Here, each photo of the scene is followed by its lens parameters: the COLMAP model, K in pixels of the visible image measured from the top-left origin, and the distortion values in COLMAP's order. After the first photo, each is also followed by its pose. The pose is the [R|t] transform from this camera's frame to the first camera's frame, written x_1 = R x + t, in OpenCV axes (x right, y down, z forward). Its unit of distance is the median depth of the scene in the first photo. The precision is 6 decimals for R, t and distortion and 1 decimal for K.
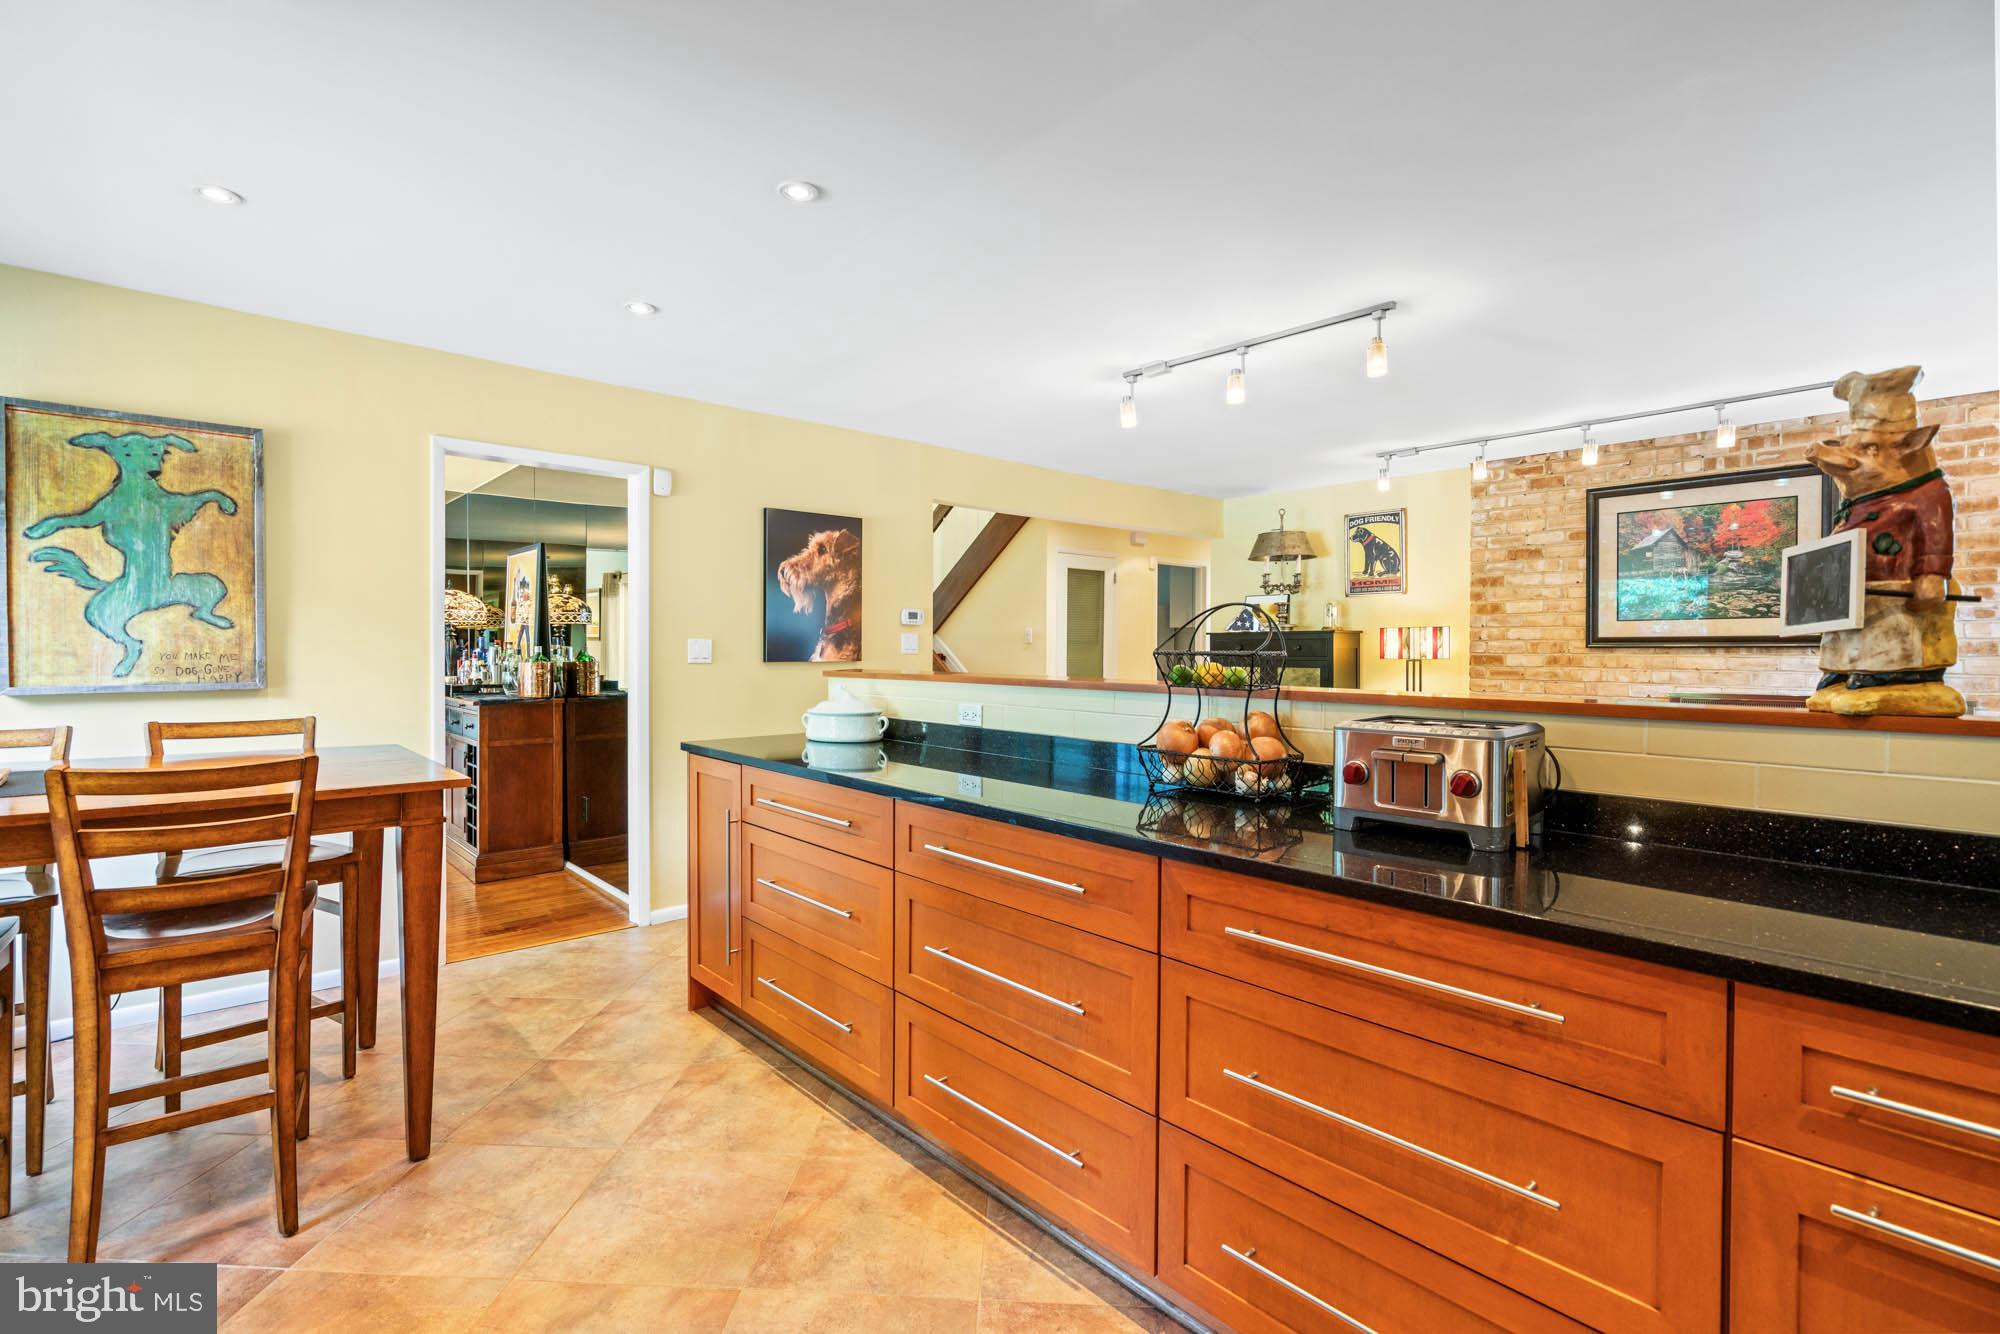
lens RADIAL K [[904.1, 0, 990.5], [0, 904.1, 662.5], [0, 0, 1]] dist [-0.007944, 0.004499]
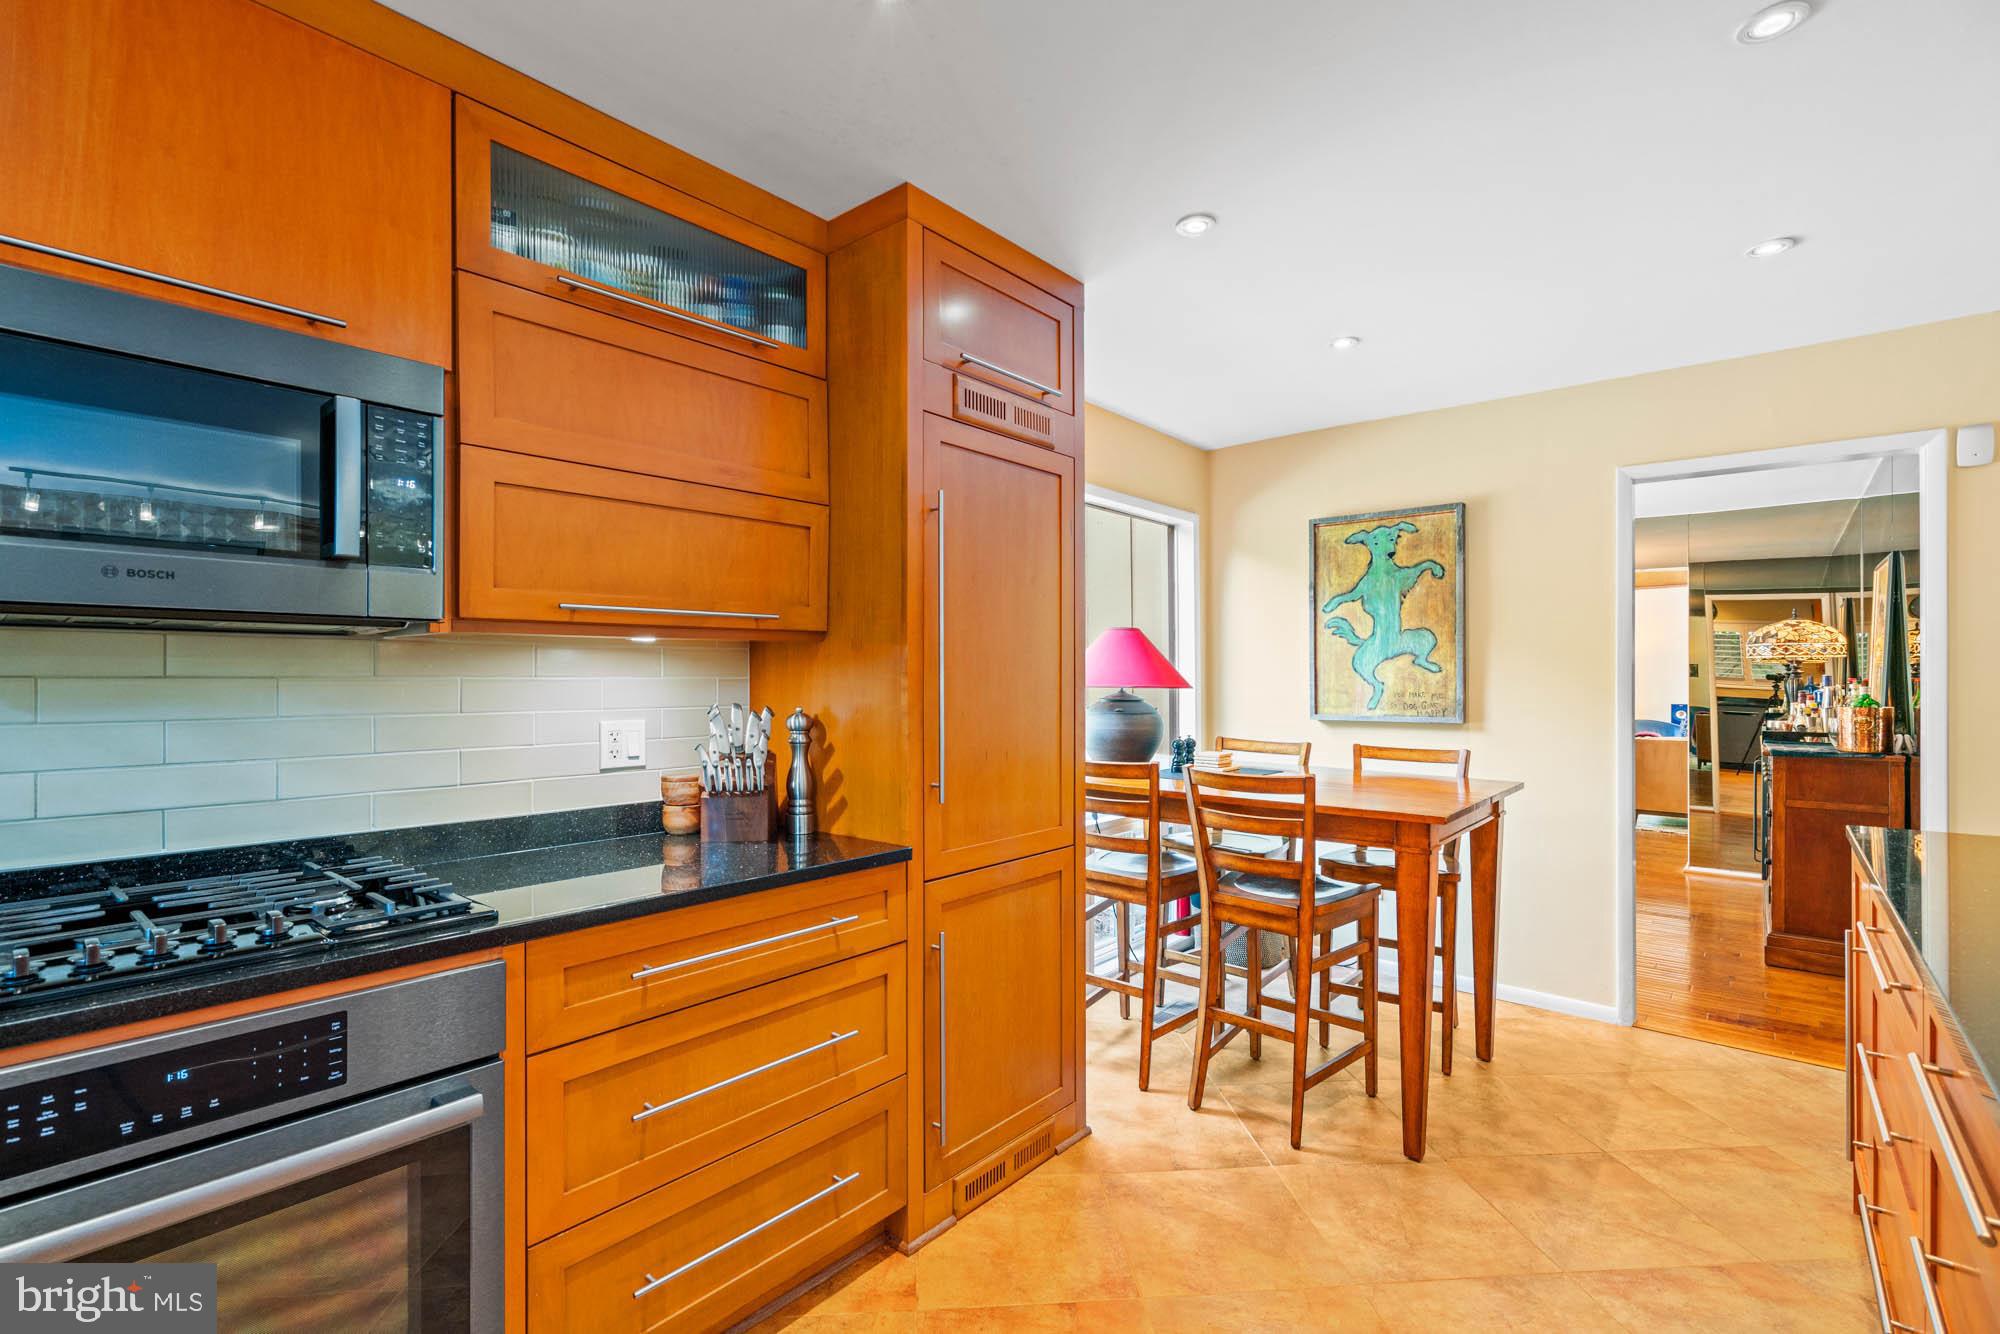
lens RADIAL K [[904.1, 0, 992.4], [0, 904.1, 679.6], [0, 0, 1]] dist [-0.007944, 0.004499]
pose [[0.131591, -0.003402, -0.991298, 0.281422], [-0.017578, 0.999829, -0.005765, -0.010435], [0.991148, 0.018183, 0.131509, 0.249934]]
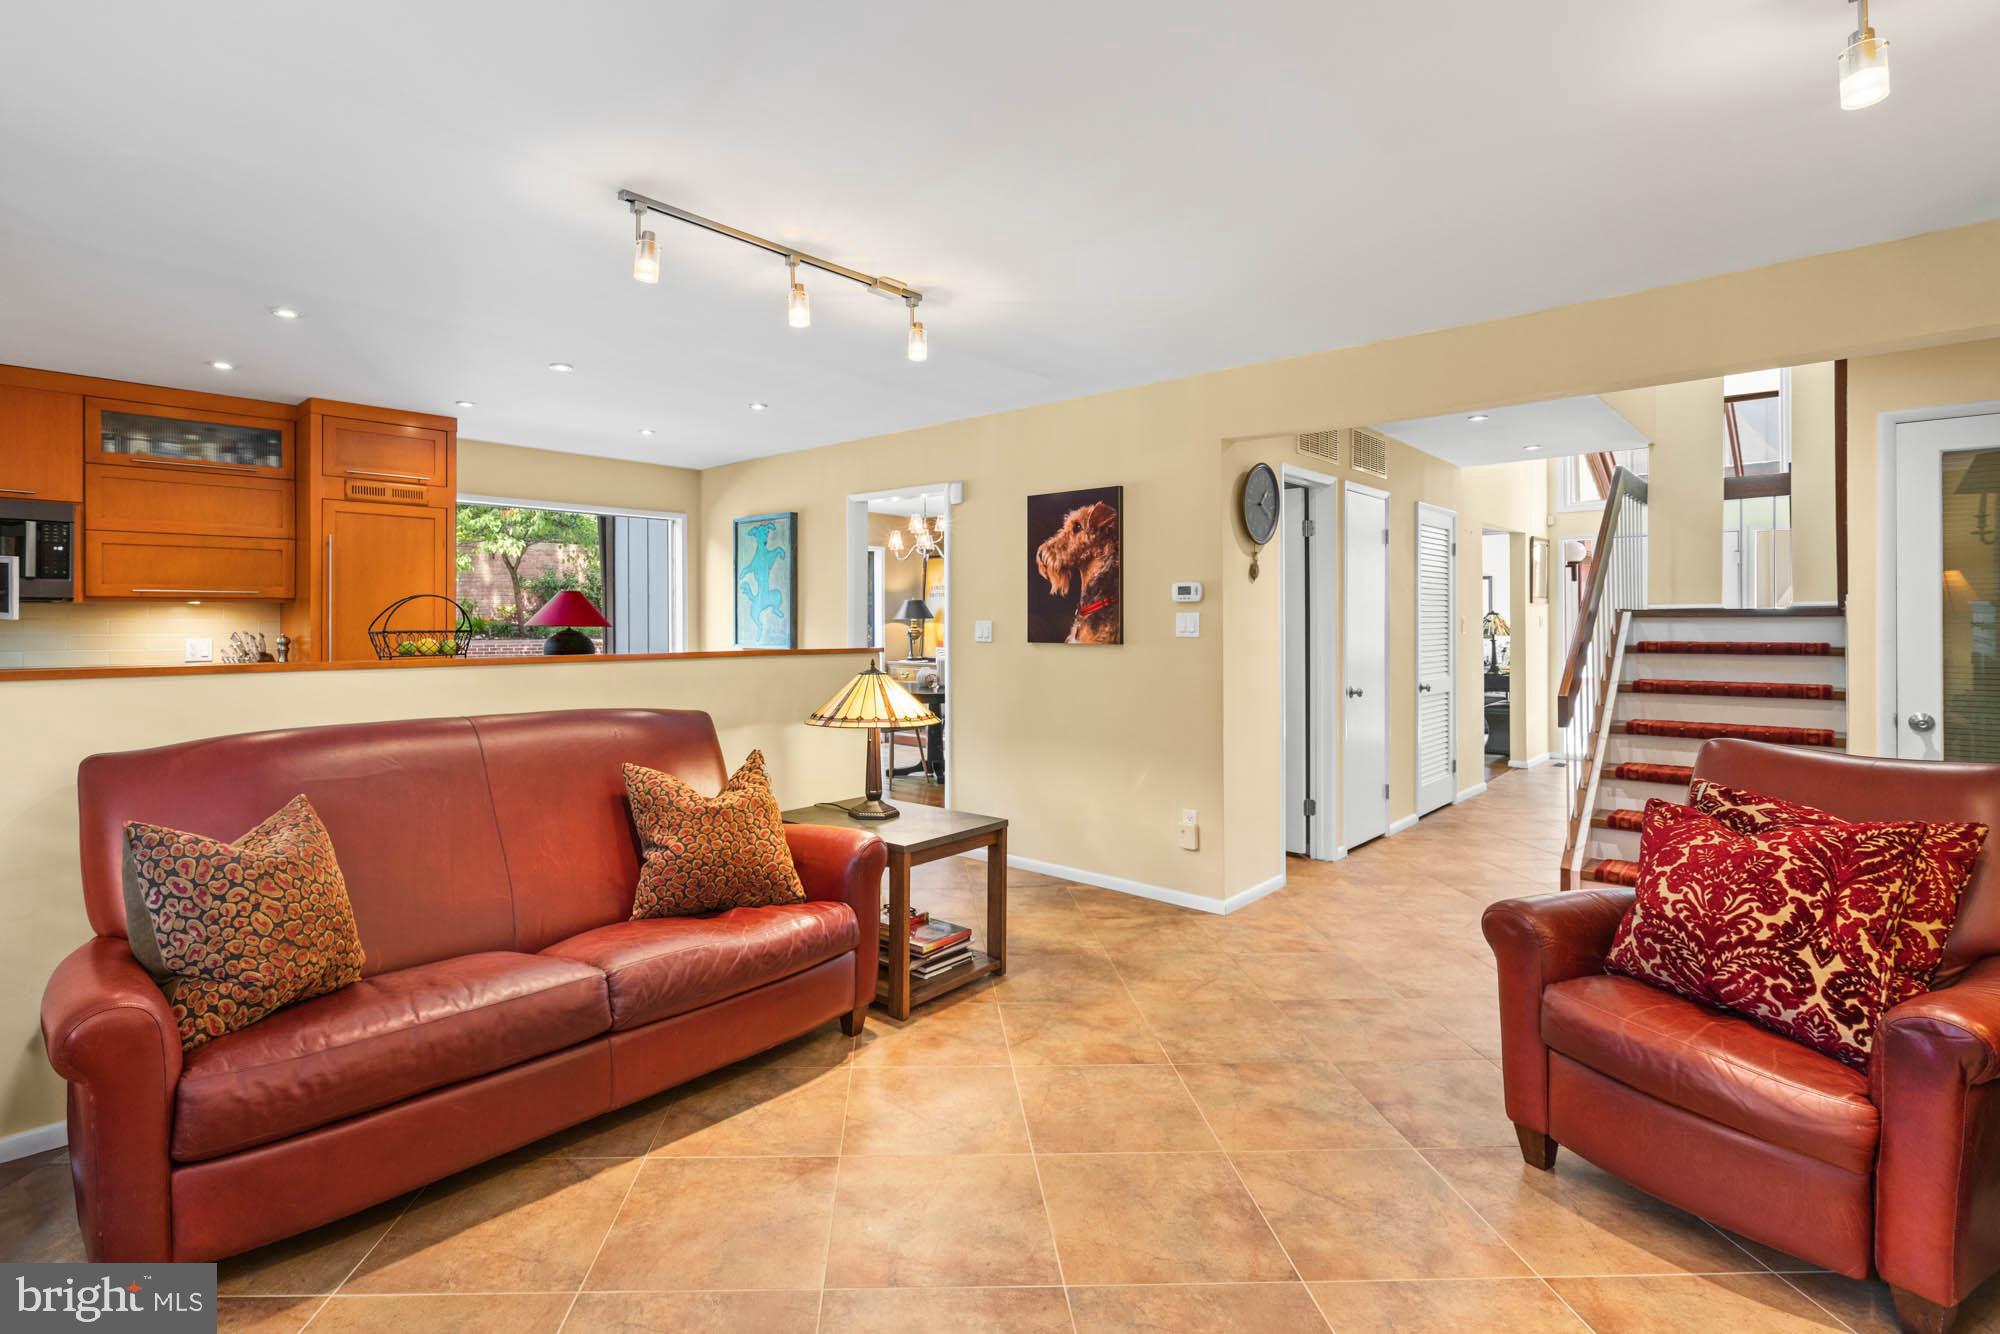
lens RADIAL K [[955.1, 0, 928.3], [0, 955.1, 622.0], [0, 0, 1]] dist [-0.005879, 0.000567]
pose [[0.080695, -0.005772, -0.996722, 1.254480], [-0.019891, 0.999775, -0.007400, -0.019772], [0.996540, 0.020423, 0.080562, 1.162281]]
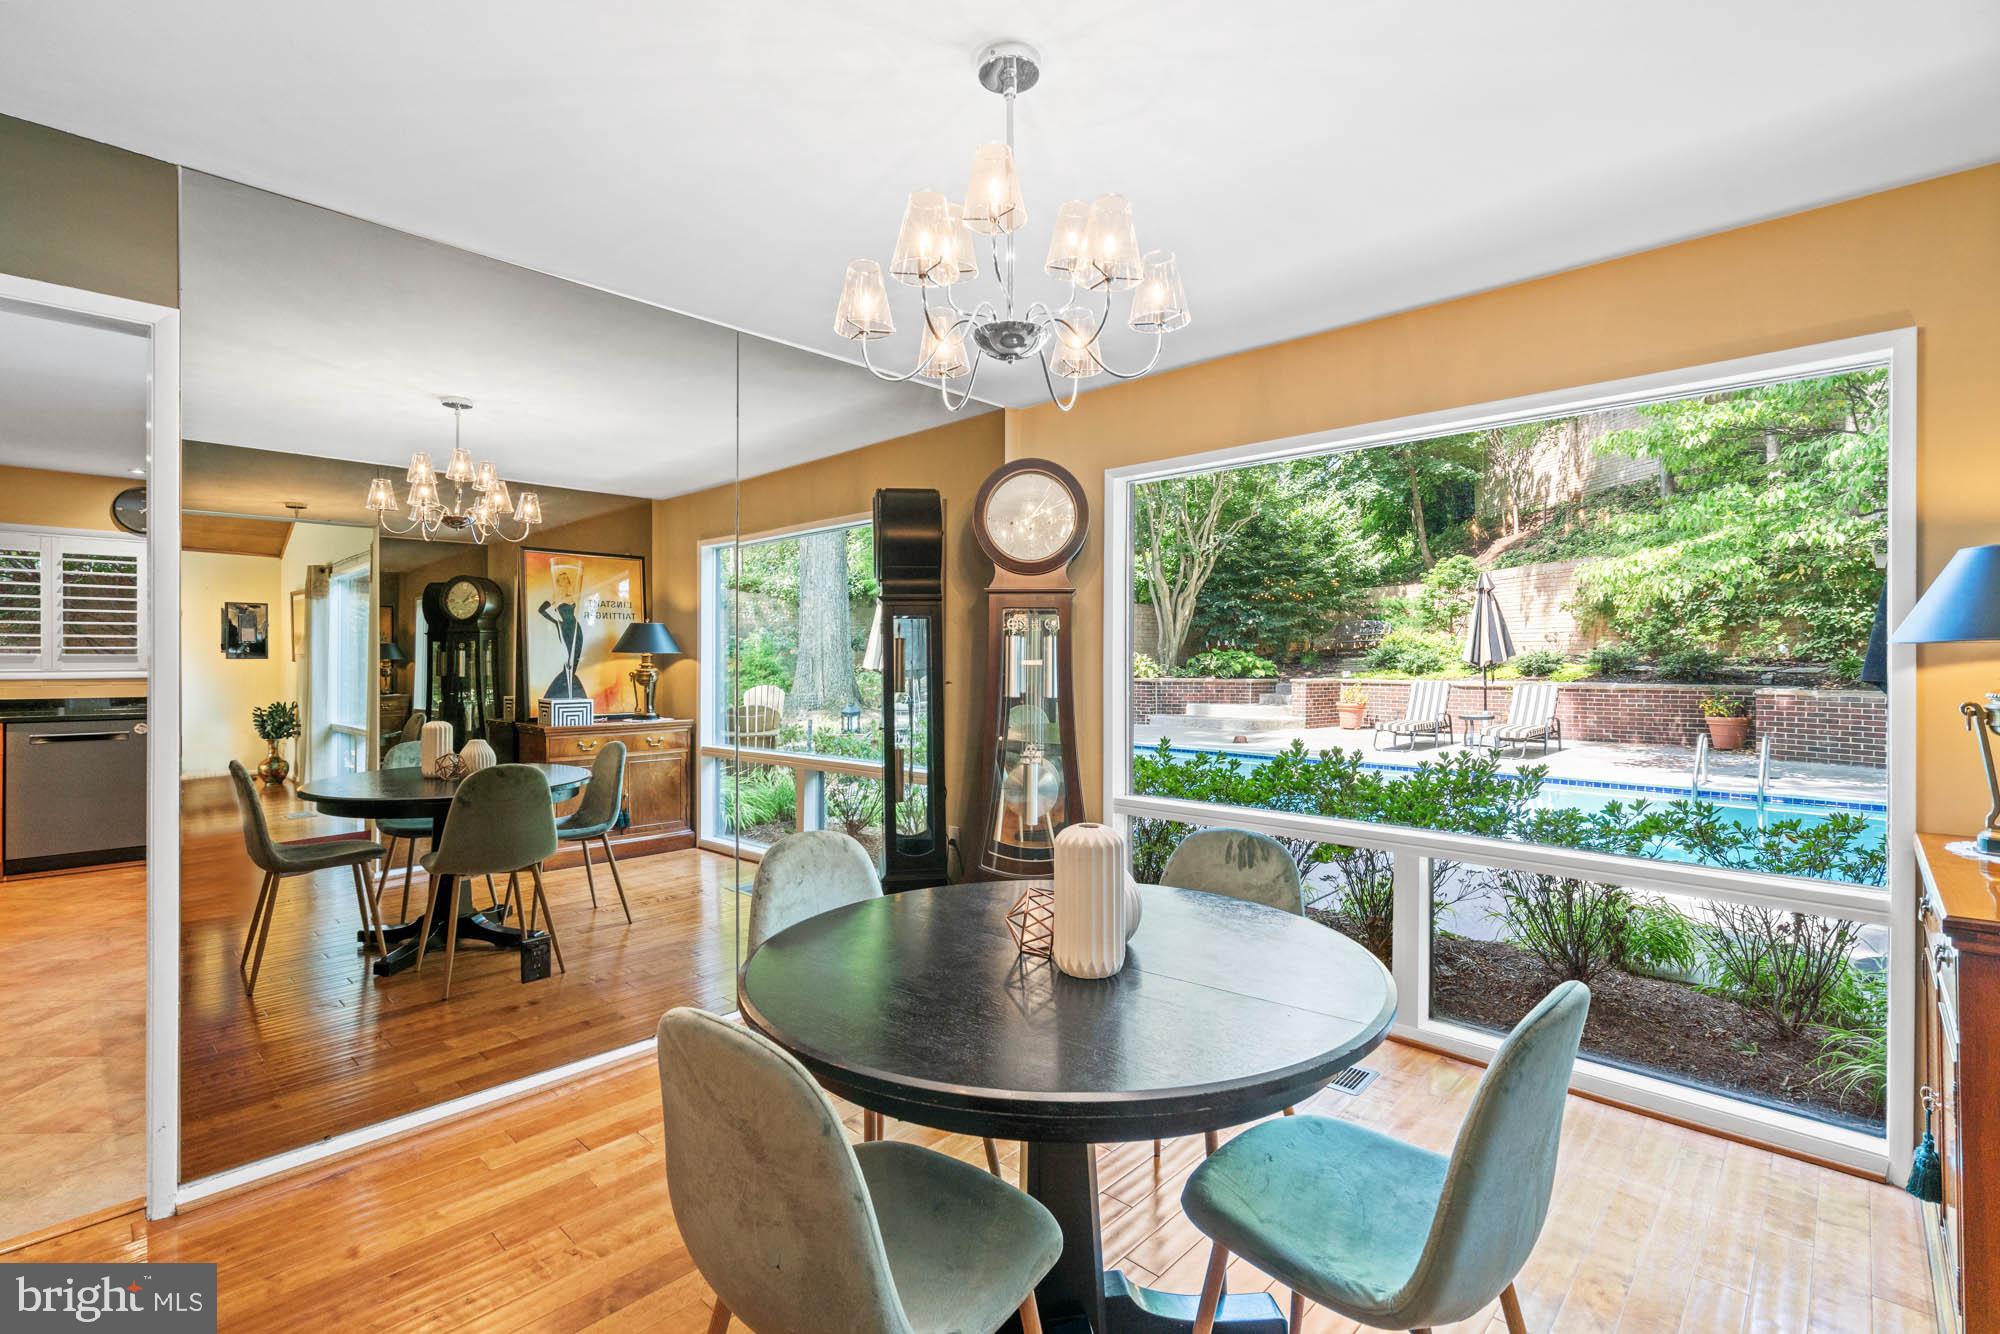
lens RADIAL K [[904.1, 0, 1007.3], [0, 904.1, 664.9], [0, 0, 1]] dist [-0.007944, 0.004499]
pose [[-0.996184, -0.014657, -0.086040, -1.343193], [-0.016969, 0.999513, 0.026204, -0.064360], [0.085614, 0.027564, -0.995947, 1.960163]]
